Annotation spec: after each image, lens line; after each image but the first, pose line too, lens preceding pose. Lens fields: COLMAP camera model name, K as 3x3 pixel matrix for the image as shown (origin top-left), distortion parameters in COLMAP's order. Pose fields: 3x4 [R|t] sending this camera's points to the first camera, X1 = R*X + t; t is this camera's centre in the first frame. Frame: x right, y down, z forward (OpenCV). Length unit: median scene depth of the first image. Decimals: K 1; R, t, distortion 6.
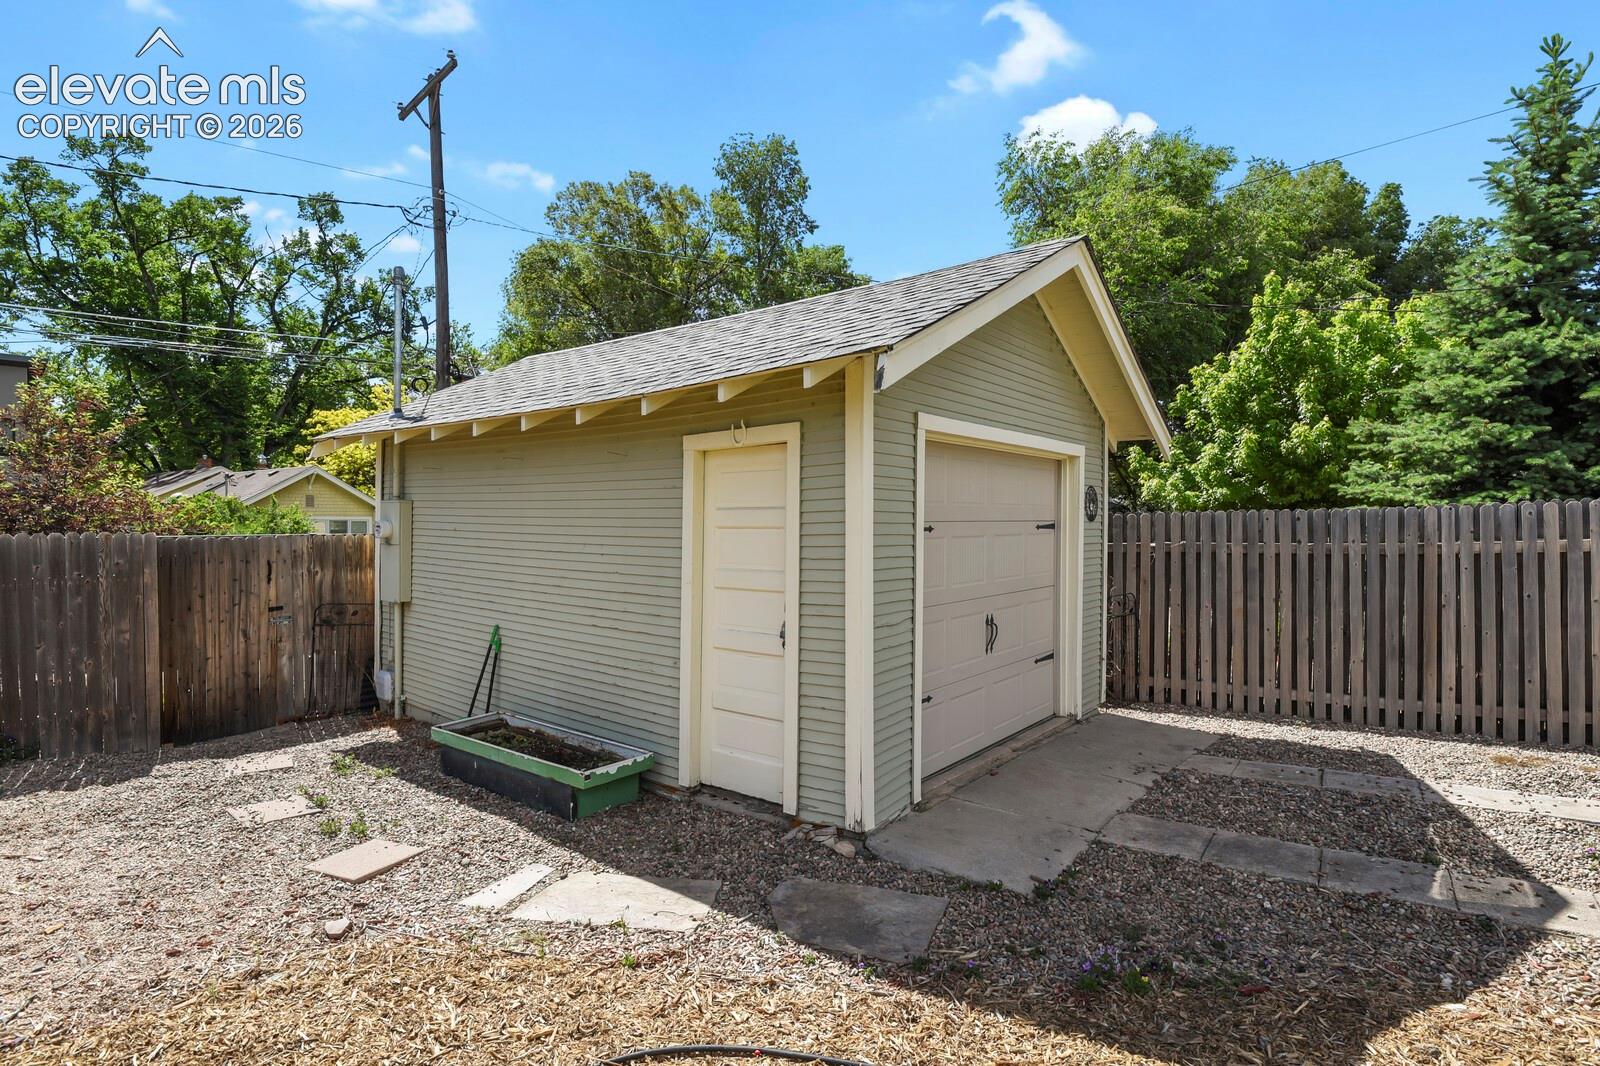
lens RADIAL K [[790.5, 0, 812.3], [0, 790.5, 528.1], [0, 0, 1]] dist [-0.000532, -0.013470]
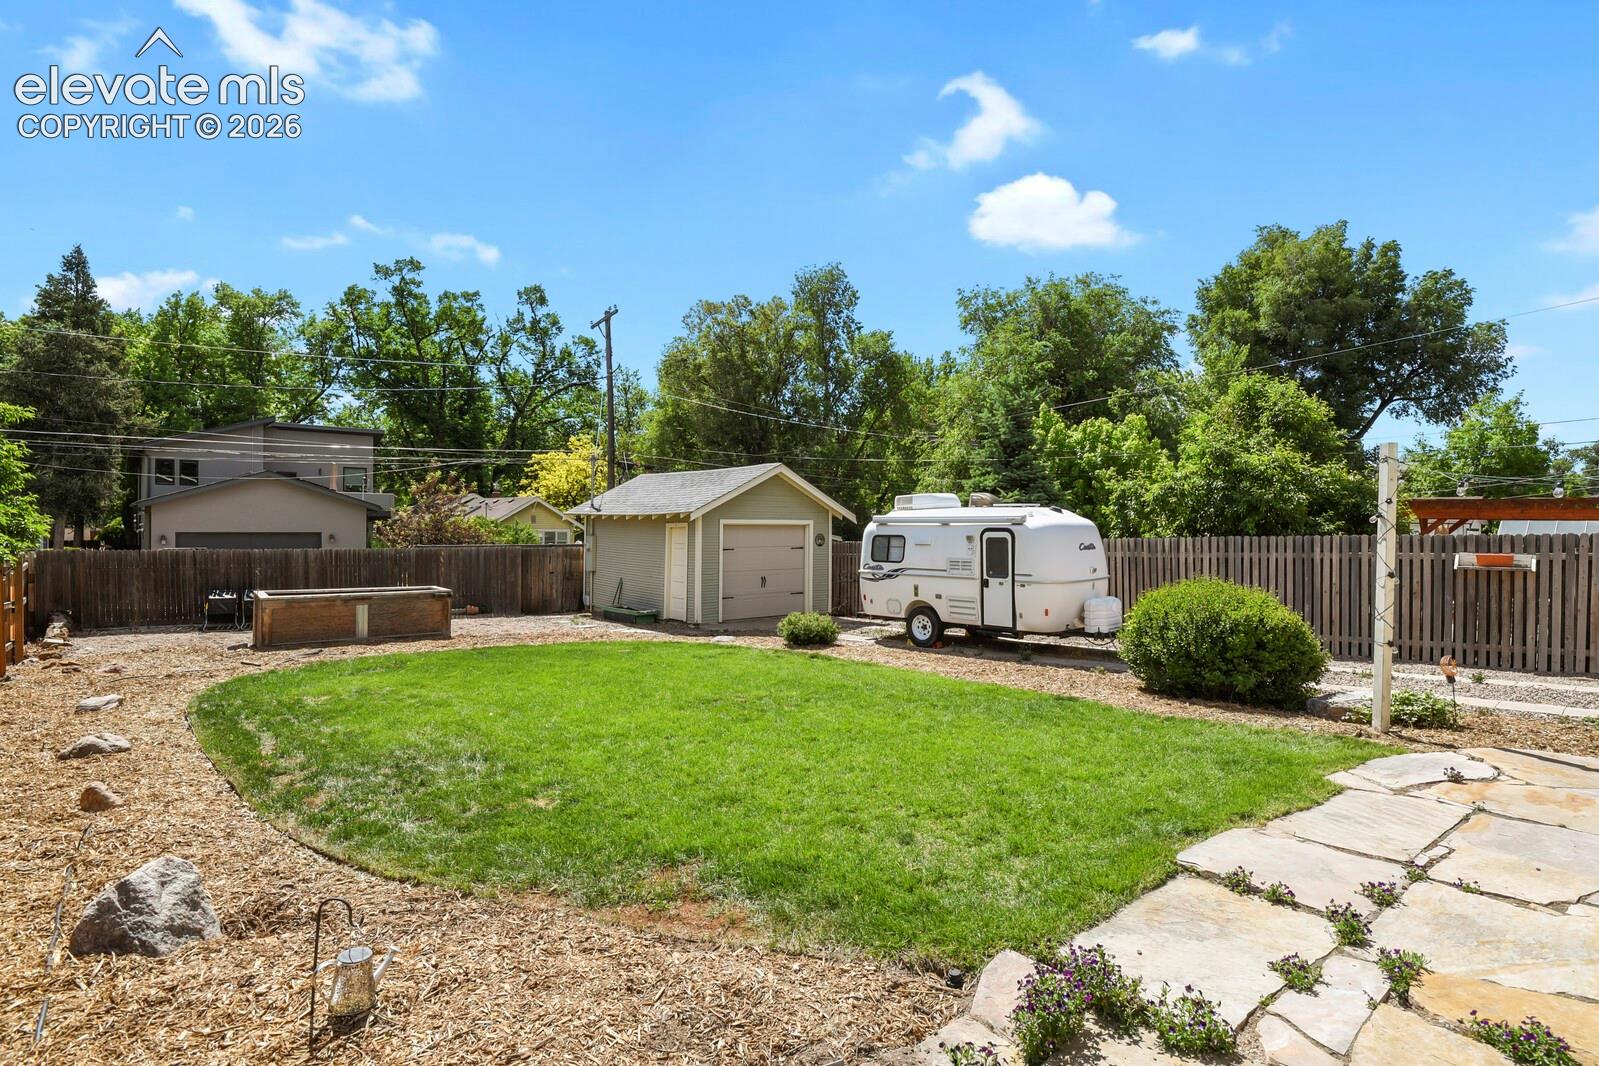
lens RADIAL K [[779.4, 0, 809.0], [0, 779.4, 529.3], [0, 0, 1]] dist [-0.005043, -0.007228]
pose [[0.980167, 0.007022, -0.198050, 0.176982], [-0.008070, 0.999957, -0.004487, -0.011298], [0.198010, 0.005996, 0.980182, -0.353918]]
